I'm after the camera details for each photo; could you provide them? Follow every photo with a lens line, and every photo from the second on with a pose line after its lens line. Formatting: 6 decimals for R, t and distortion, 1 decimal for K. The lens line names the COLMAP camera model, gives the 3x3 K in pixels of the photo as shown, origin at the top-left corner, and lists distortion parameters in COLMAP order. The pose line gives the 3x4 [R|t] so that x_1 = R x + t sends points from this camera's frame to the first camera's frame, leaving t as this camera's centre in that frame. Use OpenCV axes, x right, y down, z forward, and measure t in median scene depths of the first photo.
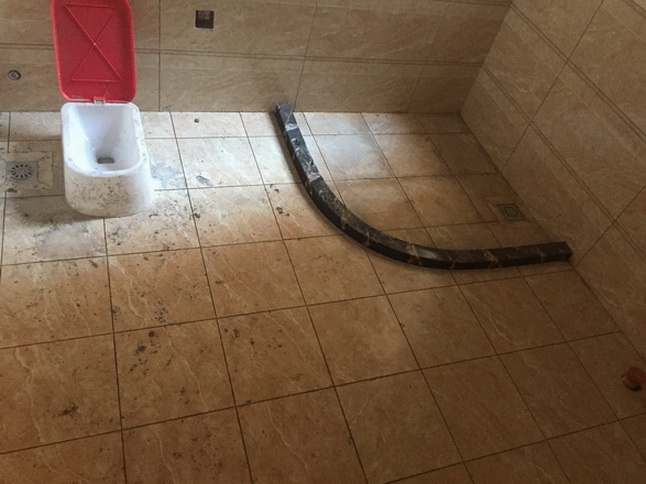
lens RADIAL K [[554.2, 0, 325.6], [0, 554.2, 238.7], [0, 0, 1]] dist [0.071434, -0.096941]
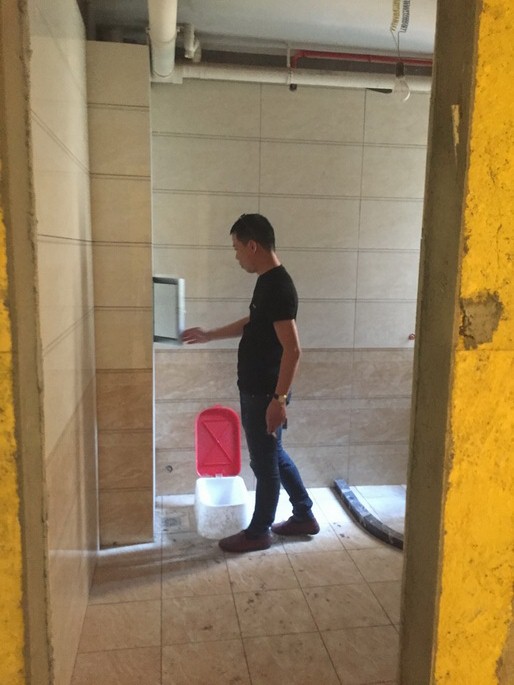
lens RADIAL K [[587.7, 0, 259.4], [0, 587.7, 343.3], [0, 0, 1]] dist [0.071434, -0.096941]
pose [[0.968013, -0.179074, -0.175734, 0.062739], [0.026127, 0.768560, -0.639244, 0.531569], [0.249534, 0.614206, 0.748655, -0.437293]]
